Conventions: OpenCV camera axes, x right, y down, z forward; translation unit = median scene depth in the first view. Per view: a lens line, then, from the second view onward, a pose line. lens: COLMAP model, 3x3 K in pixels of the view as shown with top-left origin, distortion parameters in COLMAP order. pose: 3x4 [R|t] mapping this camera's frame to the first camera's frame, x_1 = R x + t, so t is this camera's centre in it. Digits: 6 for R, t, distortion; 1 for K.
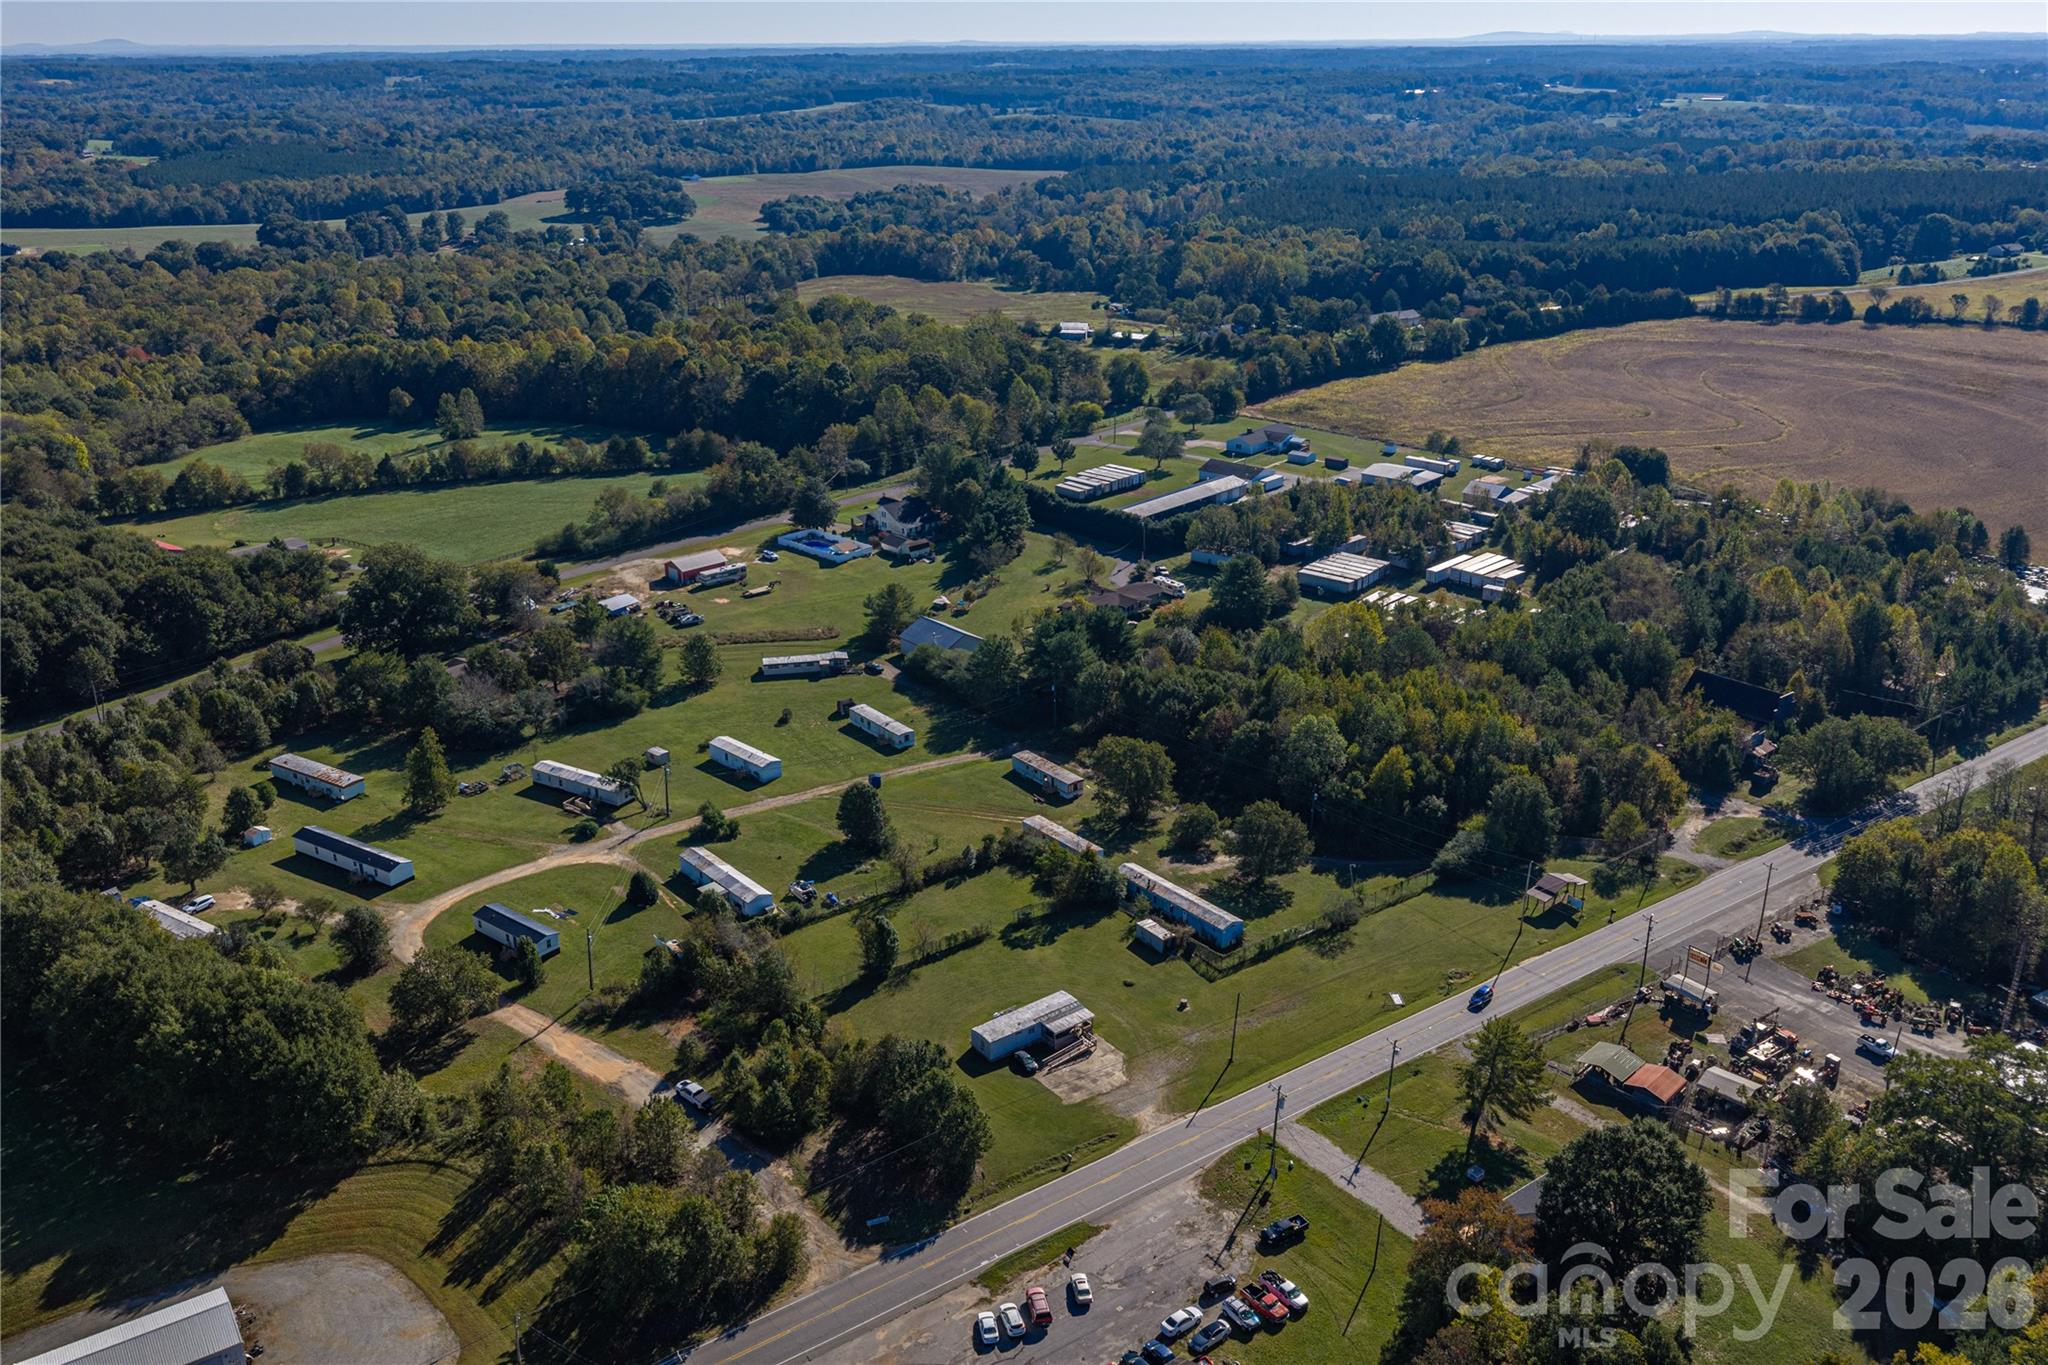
lens RADIAL K [[1683.9, 0, 1035.5], [0, 1683.9, 688.3], [0, 0, 1]] dist [0.022483, -0.027123]
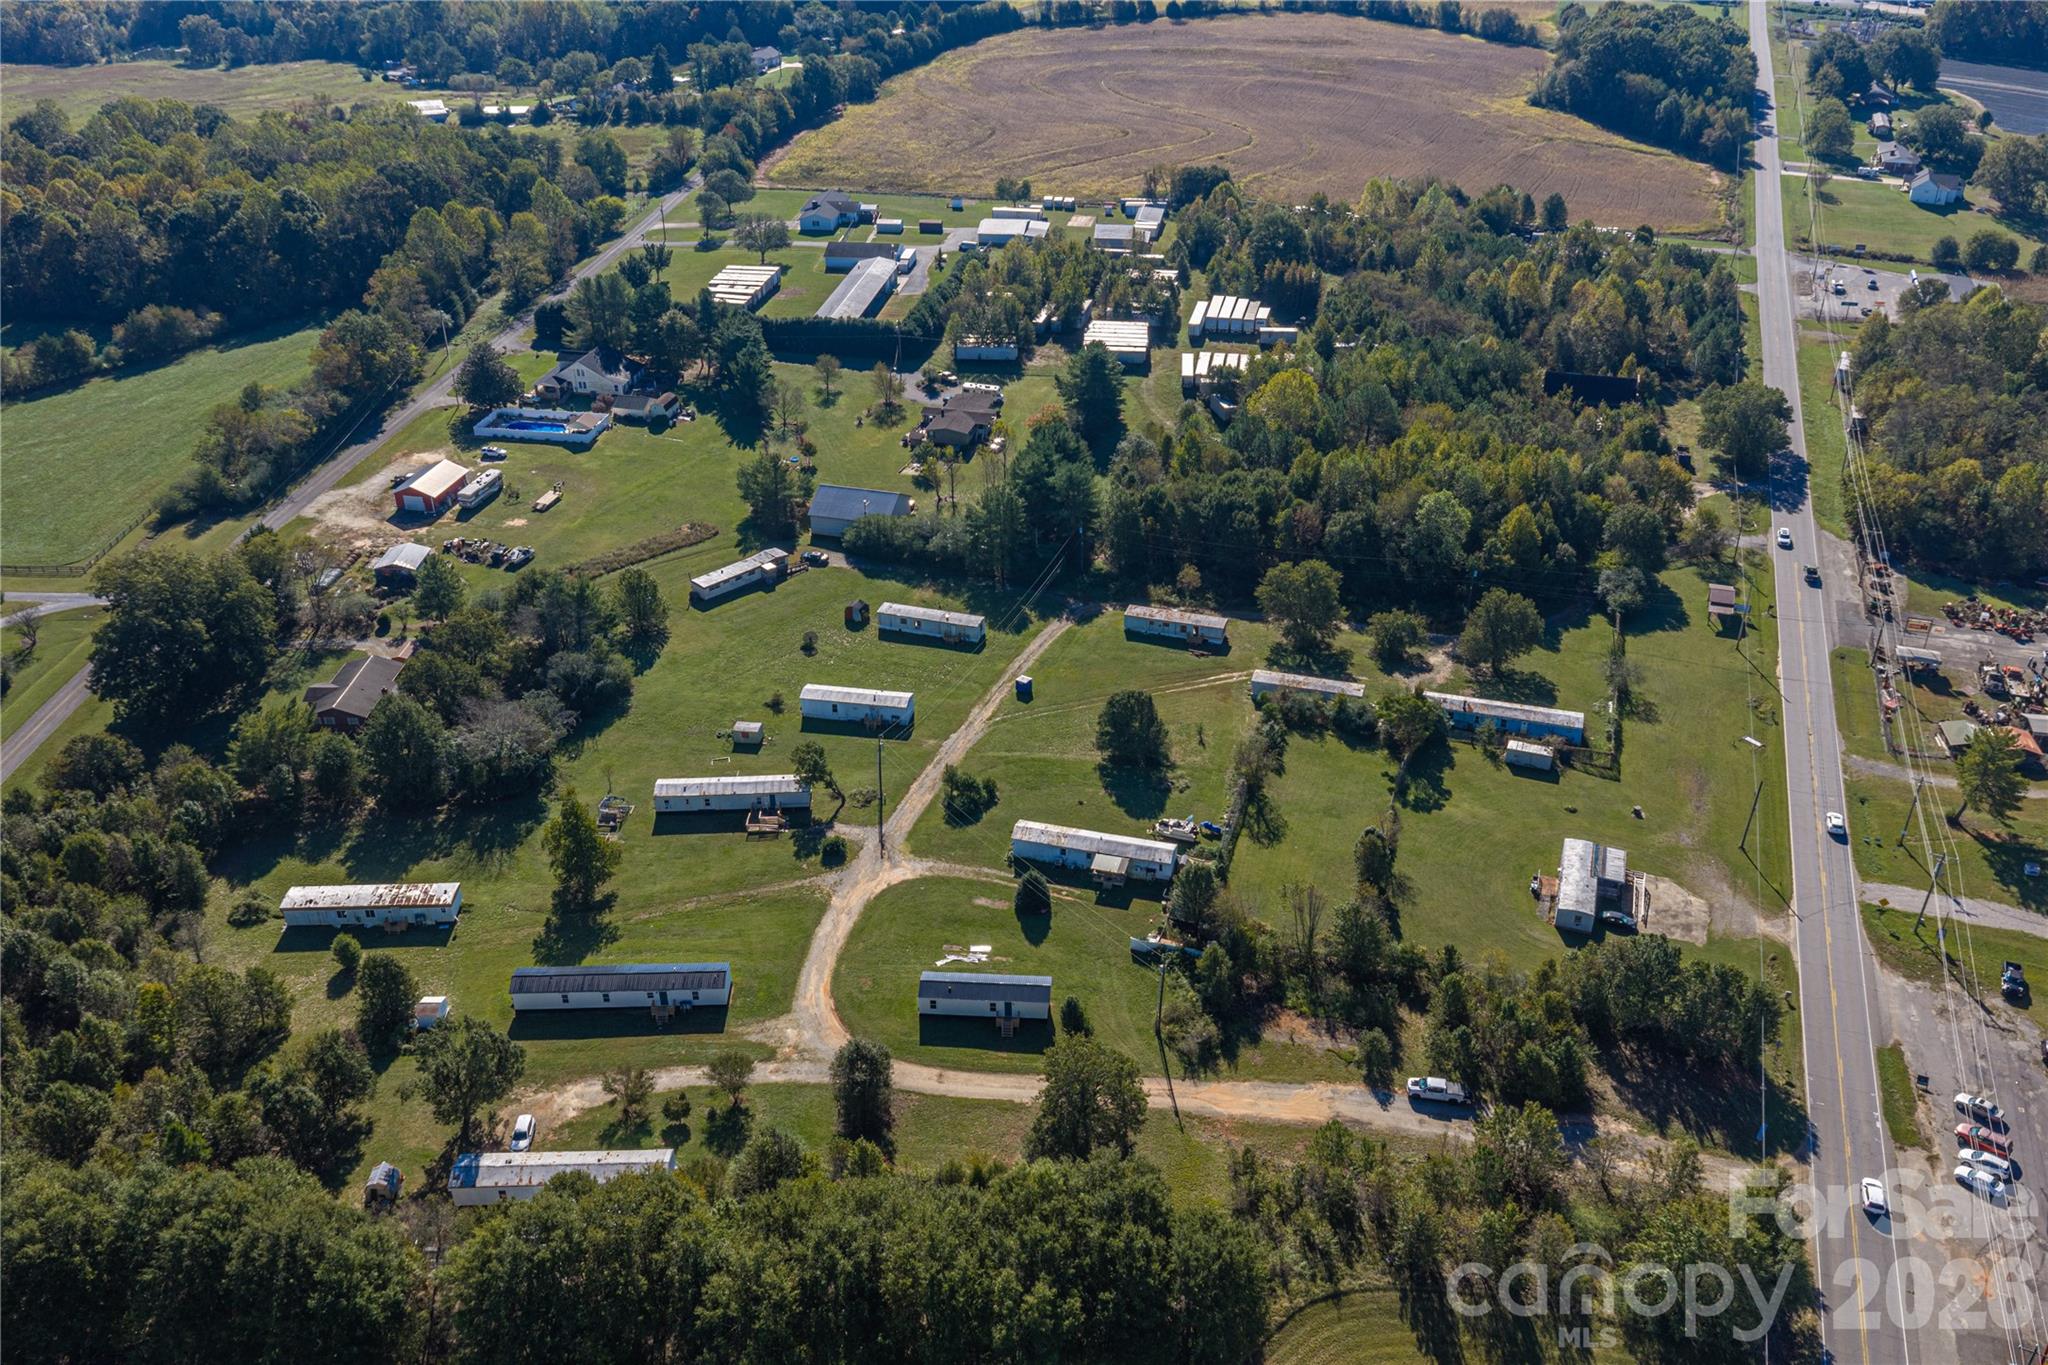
lens RADIAL K [[1683.9, 0, 1032.4], [0, 1683.9, 669.2], [0, 0, 1]] dist [0.022483, -0.027123]
pose [[0.830385, -0.275787, 0.484152, -0.500525], [0.204468, 0.959121, 0.195653, -0.118366], [-0.518318, -0.063473, 0.852829, 0.269710]]
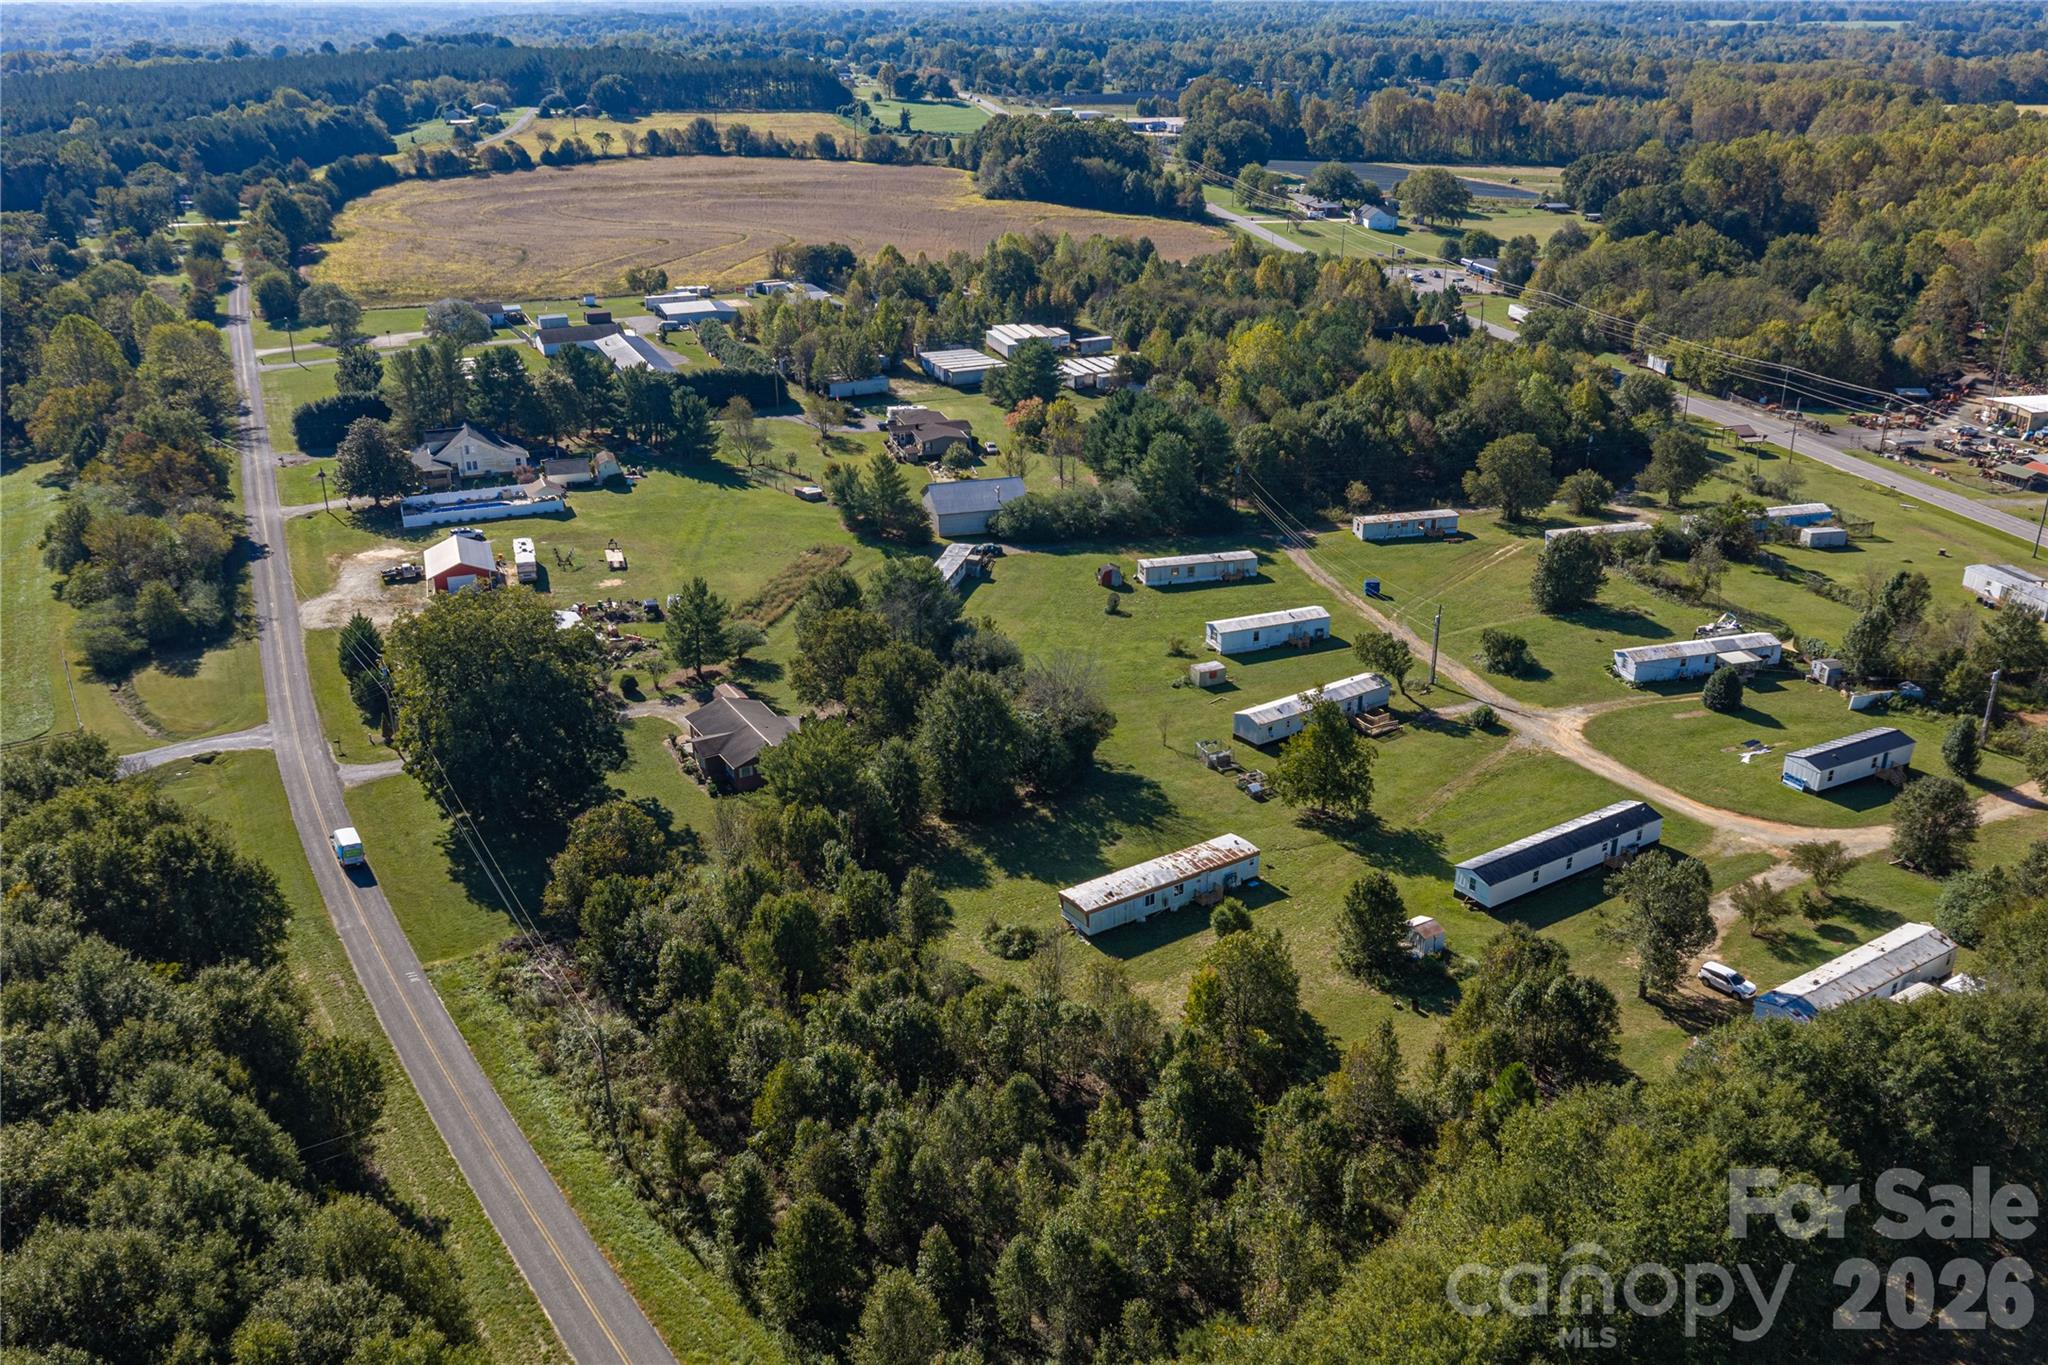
lens RADIAL K [[1683.9, 0, 1029.6], [0, 1683.9, 668.0], [0, 0, 1]] dist [0.022483, -0.027123]
pose [[0.411383, -0.341844, 0.844930, -0.849442], [0.334069, 0.919045, 0.209177, -0.131539], [-0.848034, 0.196213, 0.492279, 0.747908]]
